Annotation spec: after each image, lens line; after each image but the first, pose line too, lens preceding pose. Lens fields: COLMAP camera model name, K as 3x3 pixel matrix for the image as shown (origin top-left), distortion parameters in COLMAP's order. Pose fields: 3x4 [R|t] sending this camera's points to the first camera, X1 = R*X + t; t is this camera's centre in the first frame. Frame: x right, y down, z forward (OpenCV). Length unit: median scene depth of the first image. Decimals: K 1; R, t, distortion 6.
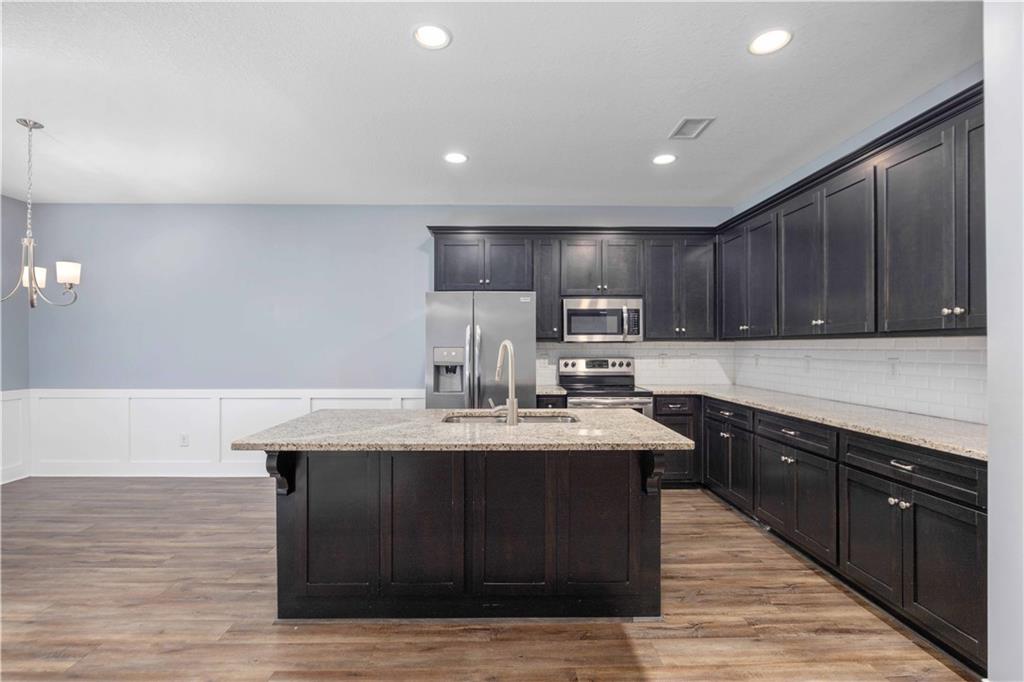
lens RADIAL K [[481.1, 0, 512.0], [0, 481.1, 341.0], [0, 0, 1]] dist [-0.002109, -0.000135]
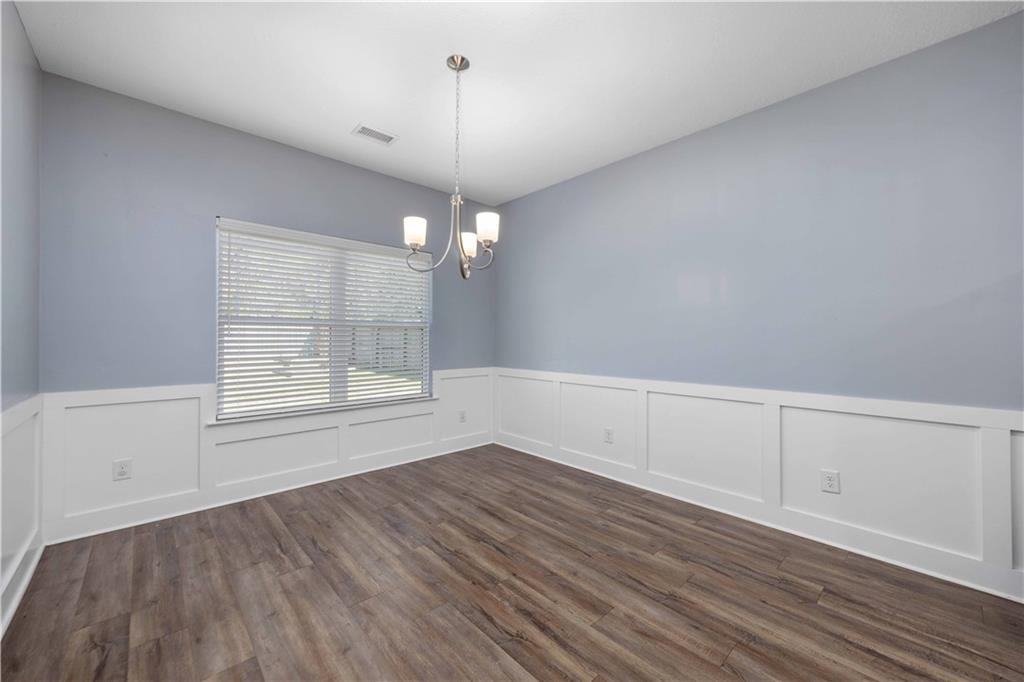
lens RADIAL K [[401.1, 0, 512.0], [0, 401.1, 341.0], [0, 0, 1]] dist [0.002958, 0.000180]
pose [[0.675522, 0.004310, -0.737327, -0.373608], [0.002240, 0.999966, 0.007898, 0.040572], [0.737336, -0.006987, 0.675490, 0.537934]]
